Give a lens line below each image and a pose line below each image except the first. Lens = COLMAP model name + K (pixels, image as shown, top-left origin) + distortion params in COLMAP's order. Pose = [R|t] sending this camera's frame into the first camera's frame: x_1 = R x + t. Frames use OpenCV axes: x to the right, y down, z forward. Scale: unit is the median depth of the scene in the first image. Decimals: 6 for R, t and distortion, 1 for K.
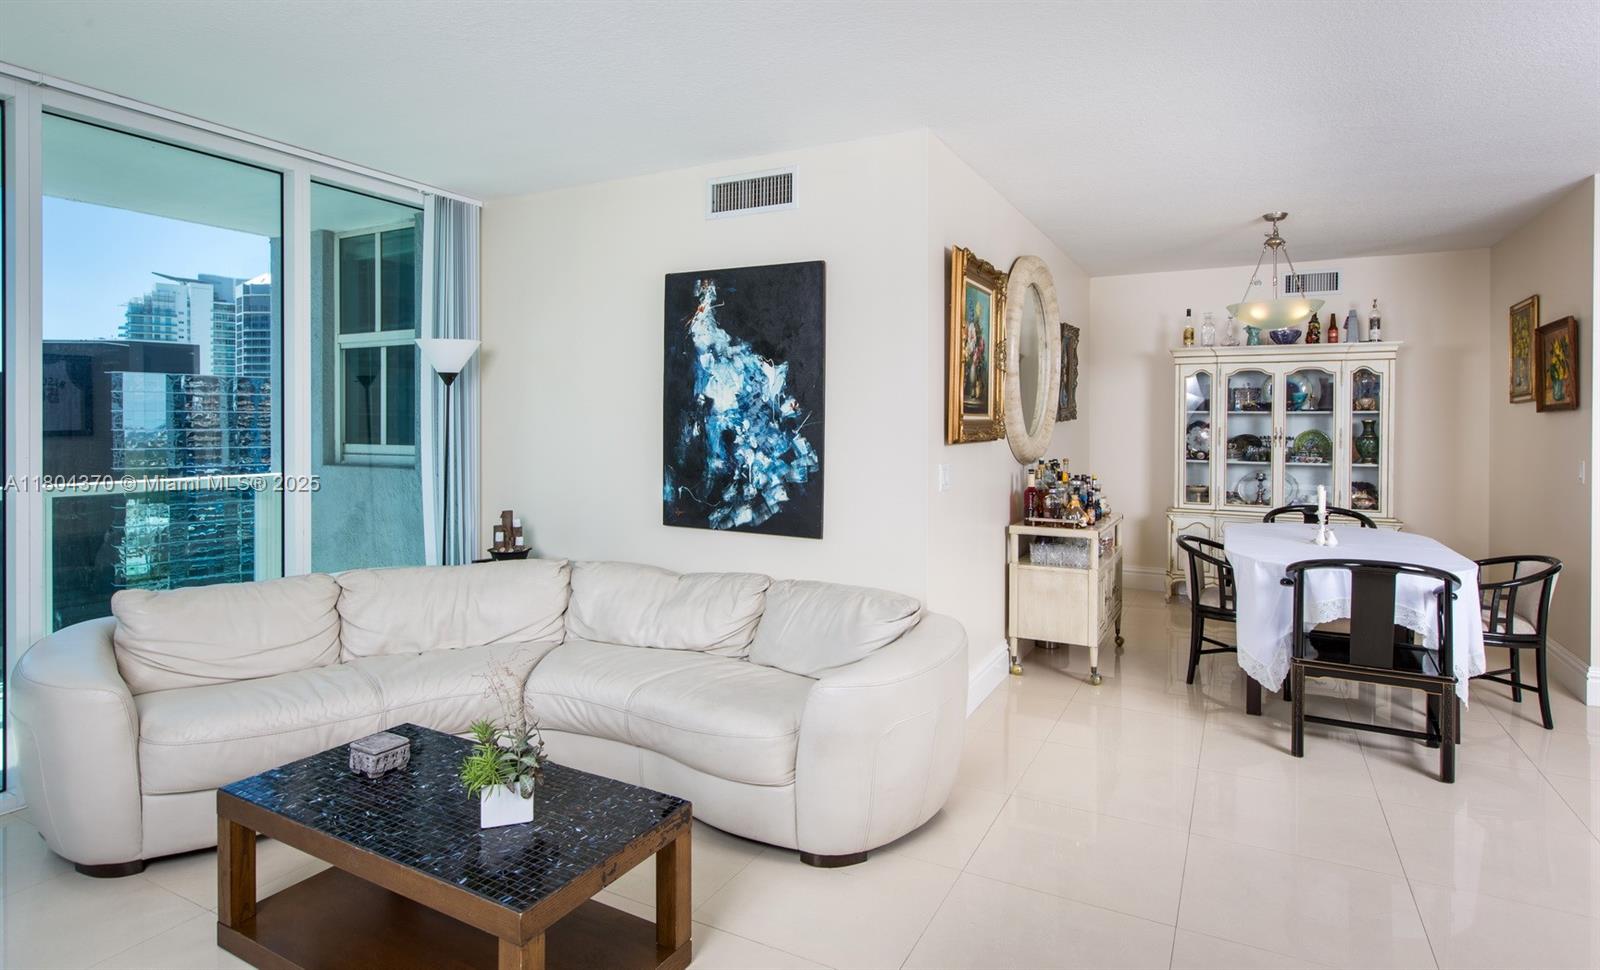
lens RADIAL K [[832.5, 0, 812.0], [0, 832.5, 429.0], [0, 0, 1]] dist [0.008625, -0.004899]
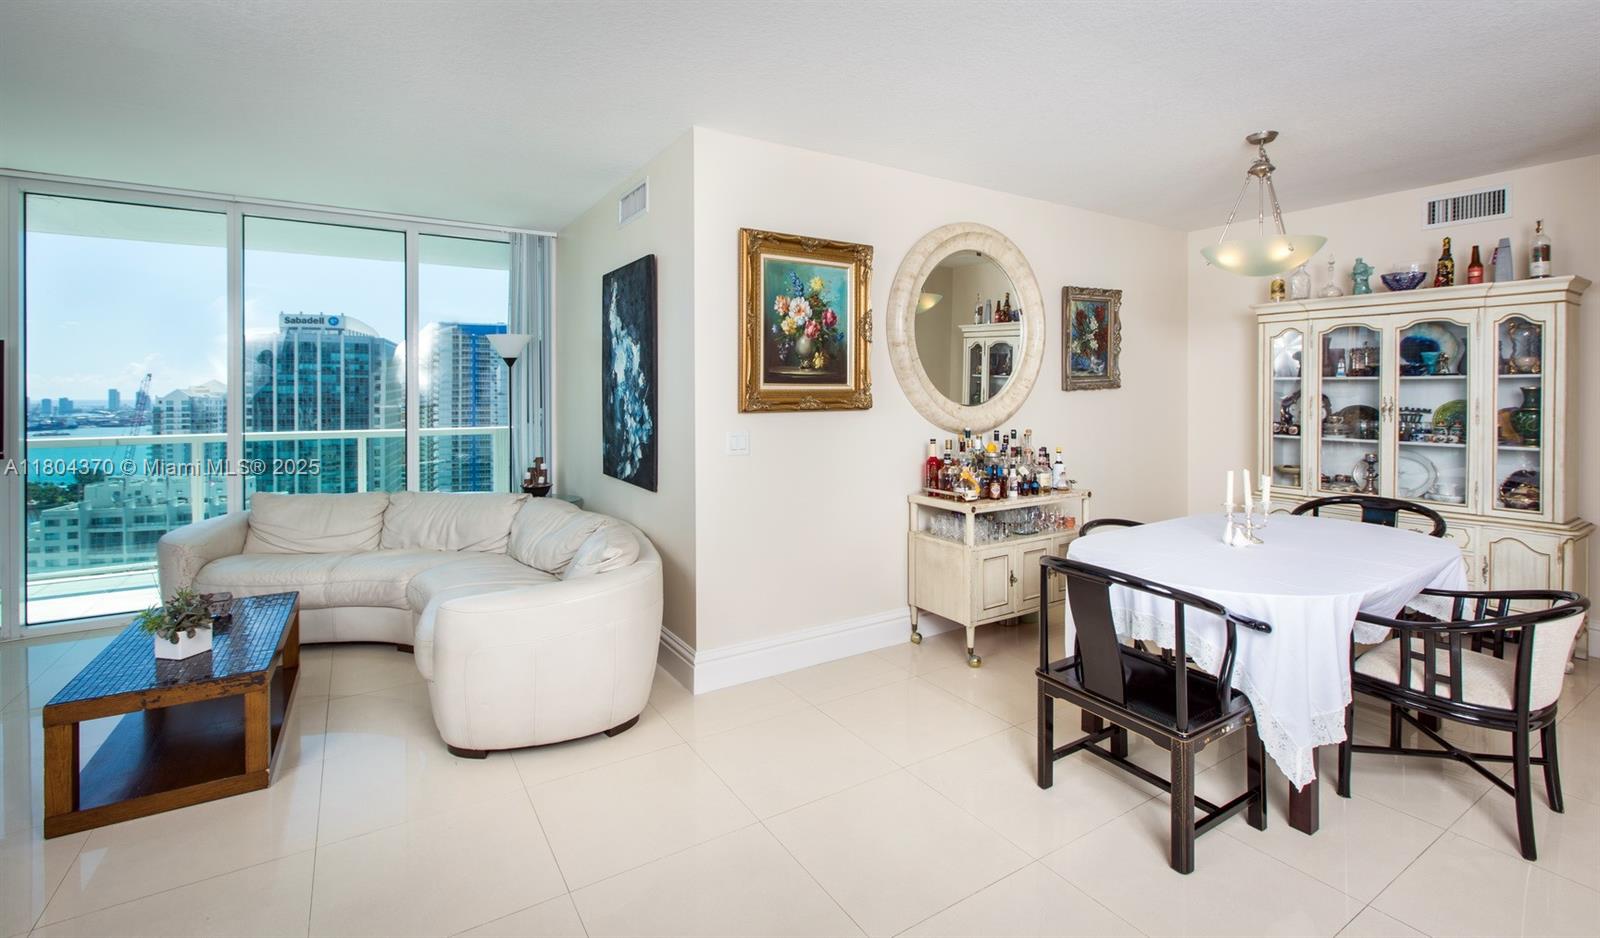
lens RADIAL K [[709.5, 0, 804.1], [0, 709.5, 392.9], [0, 0, 1]] dist [0.002147, -0.000306]
pose [[0.868564, -0.001601, -0.495575, 0.625290], [-0.001165, 0.999985, -0.005274, -0.002052], [0.495576, 0.005158, 0.868549, 0.217410]]
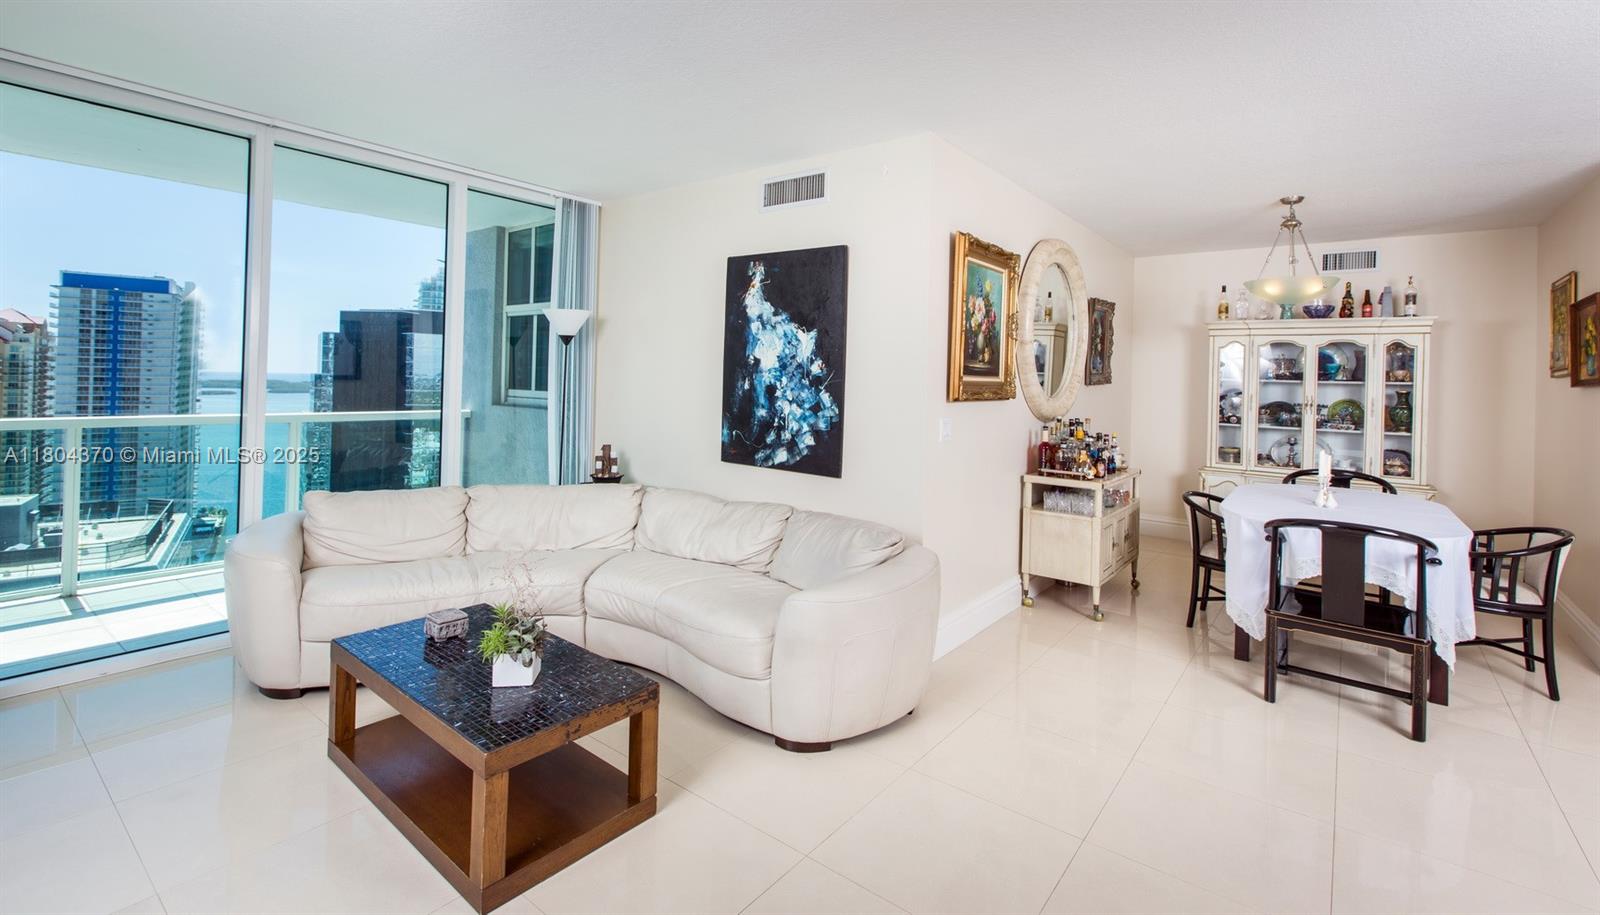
lens RADIAL K [[702.0, 0, 811.0], [0, 702.0, 375.3], [0, 0, 1]] dist [0.004503, -0.001610]
pose [[0.984807, 0.021478, -0.172319, 0.127948], [-0.024225, 0.999610, -0.013857, -0.000064], [0.171954, 0.017821, 0.984944, 0.002111]]
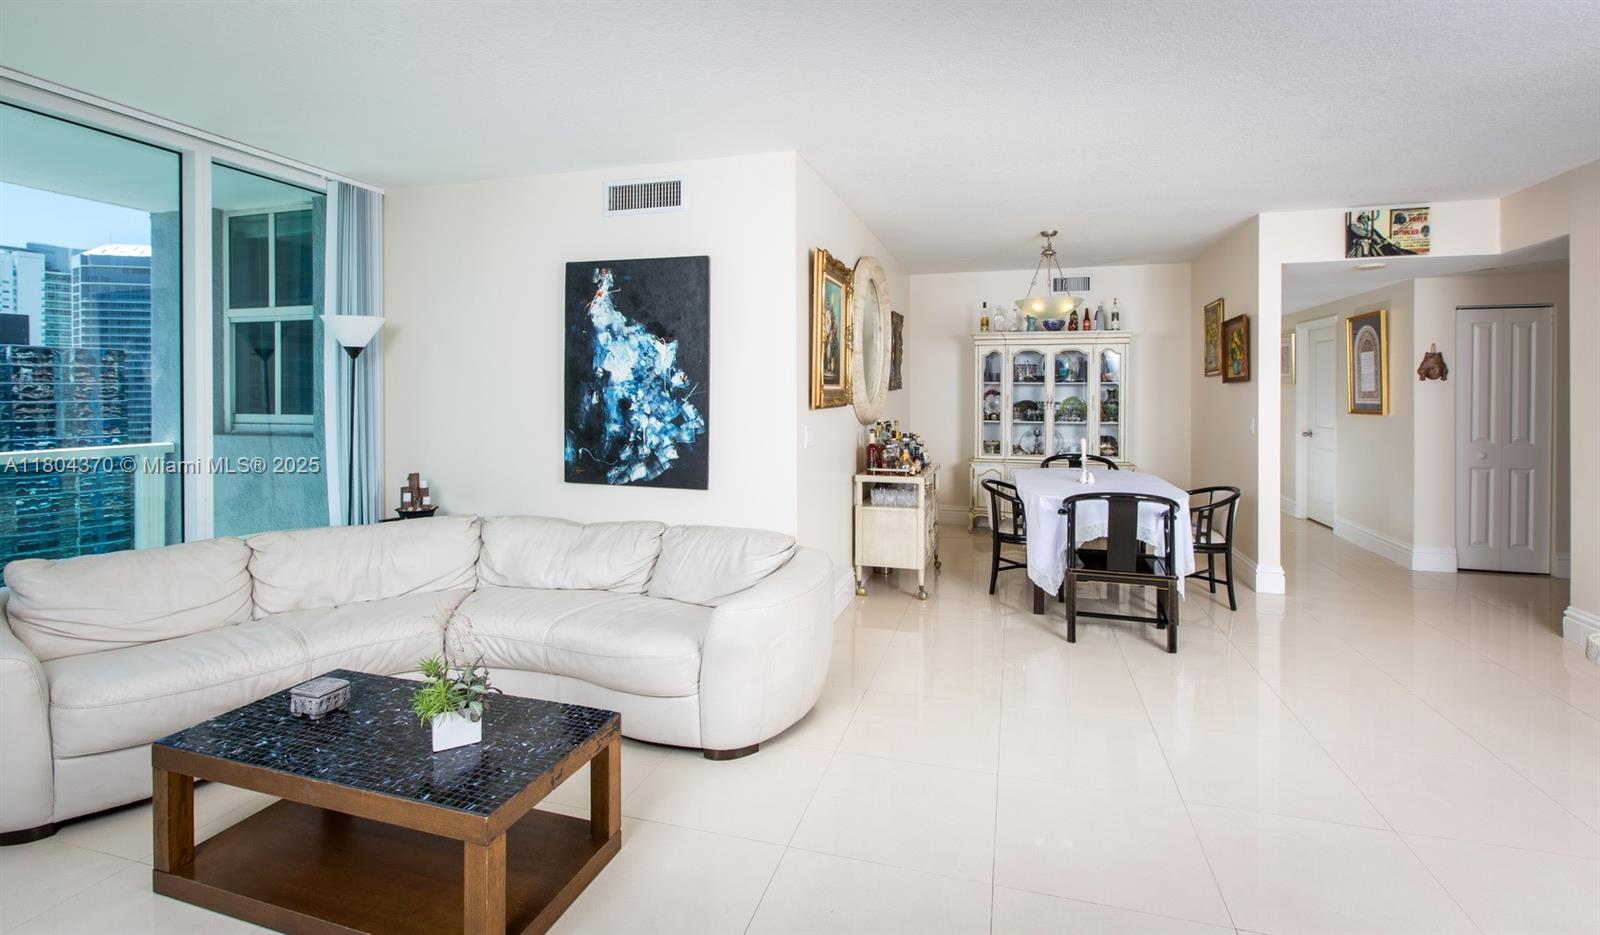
lens RADIAL K [[709.5, 0, 810.5], [0, 709.5, 397.4], [0, 0, 1]] dist [0.002147, -0.000306]
pose [[0.980242, -0.004593, 0.197746, -0.040370], [0.004656, 0.999989, 0.000145, 0.000495], [-0.197745, 0.000778, 0.980253, -0.020720]]
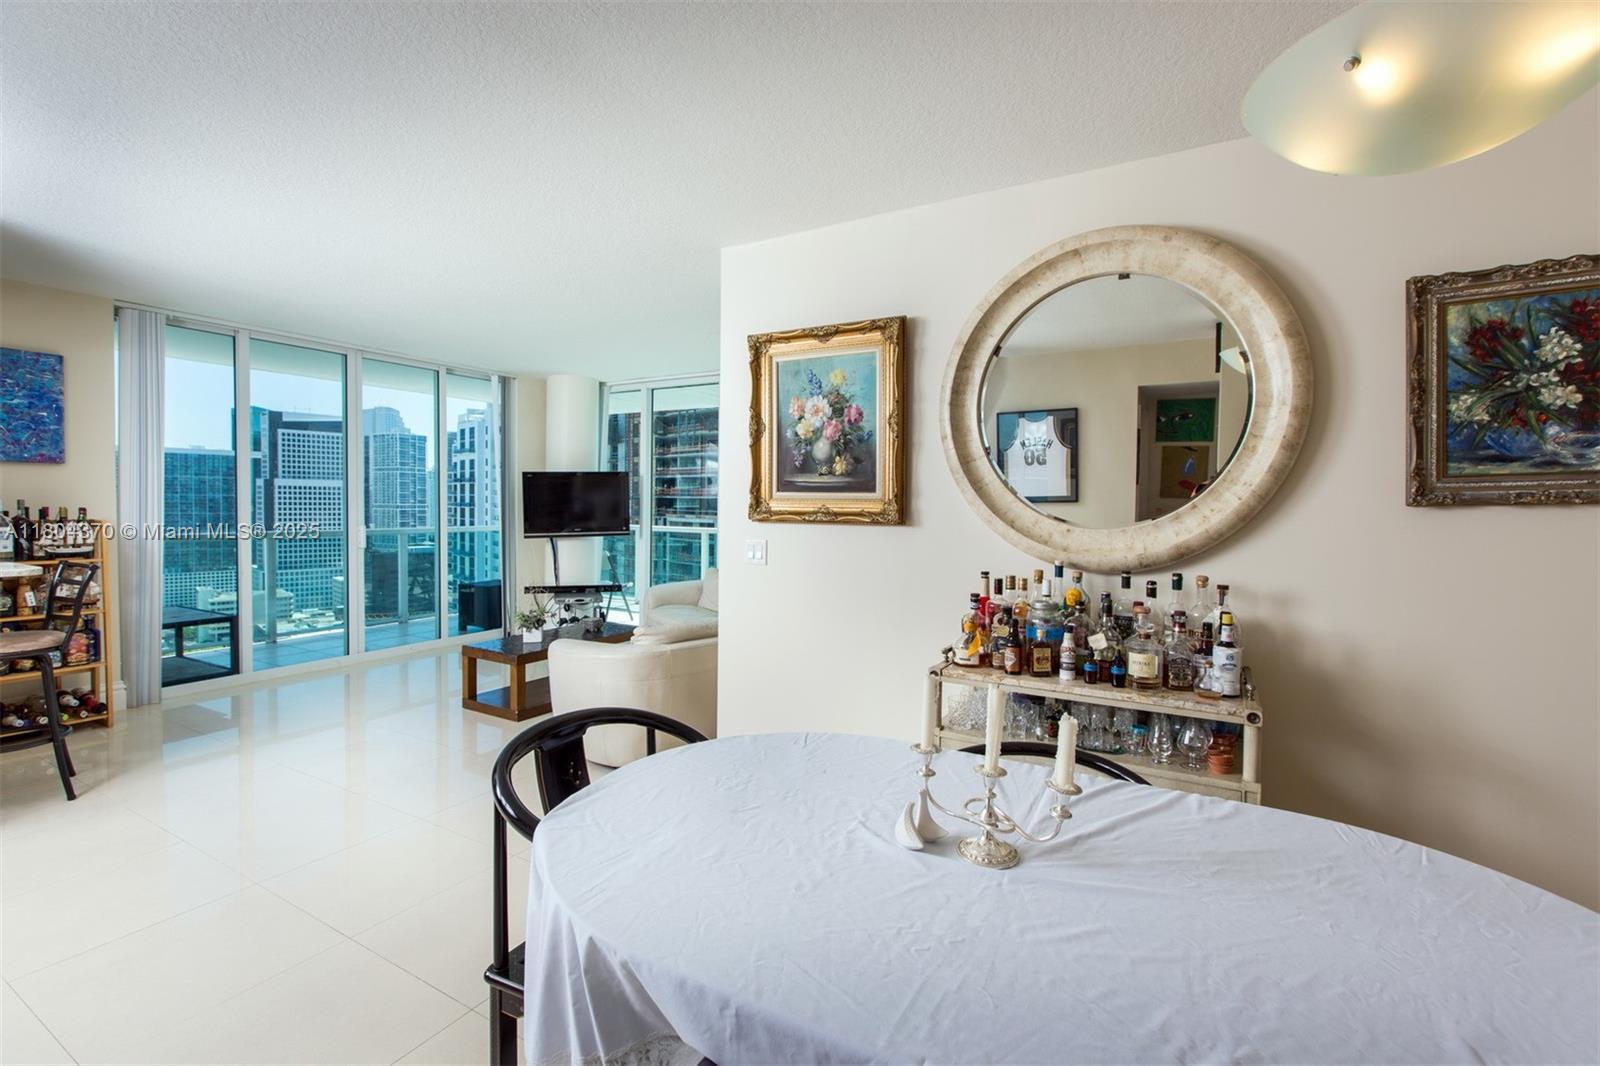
lens RADIAL K [[720.1, 0, 805.5], [0, 720.1, 524.4], [0, 0, 1]] dist [0.000279, -0.000701]
pose [[-0.045216, 0.028879, -0.998560, 0.985201], [-0.019088, 0.999375, 0.029766, -0.006166], [0.998795, 0.020407, -0.044637, 0.999456]]
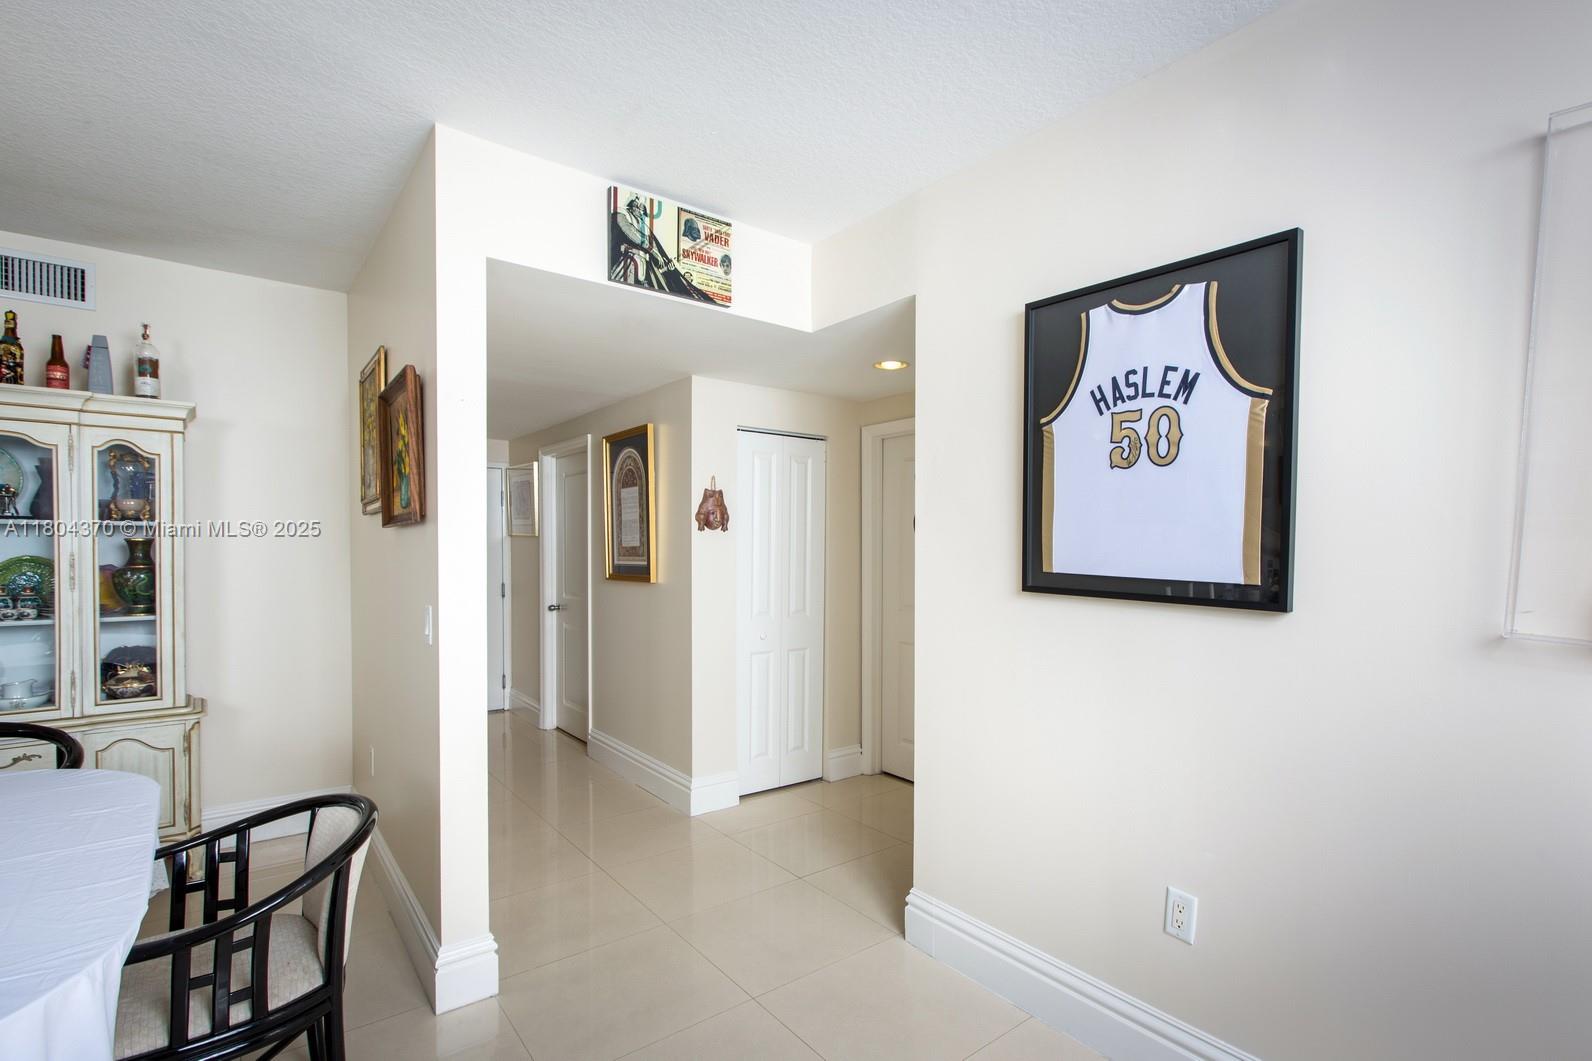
lens RADIAL K [[752.2, 0, 871.8], [0, 752.2, 565.4], [0, 0, 1]] dist [-0.003717, -0.001817]
pose [[0.364264, -0.021473, 0.931048, 0.556325], [0.002513, 0.999753, 0.022074, -0.002774], [-0.931292, -0.005701, 0.364228, 0.524649]]
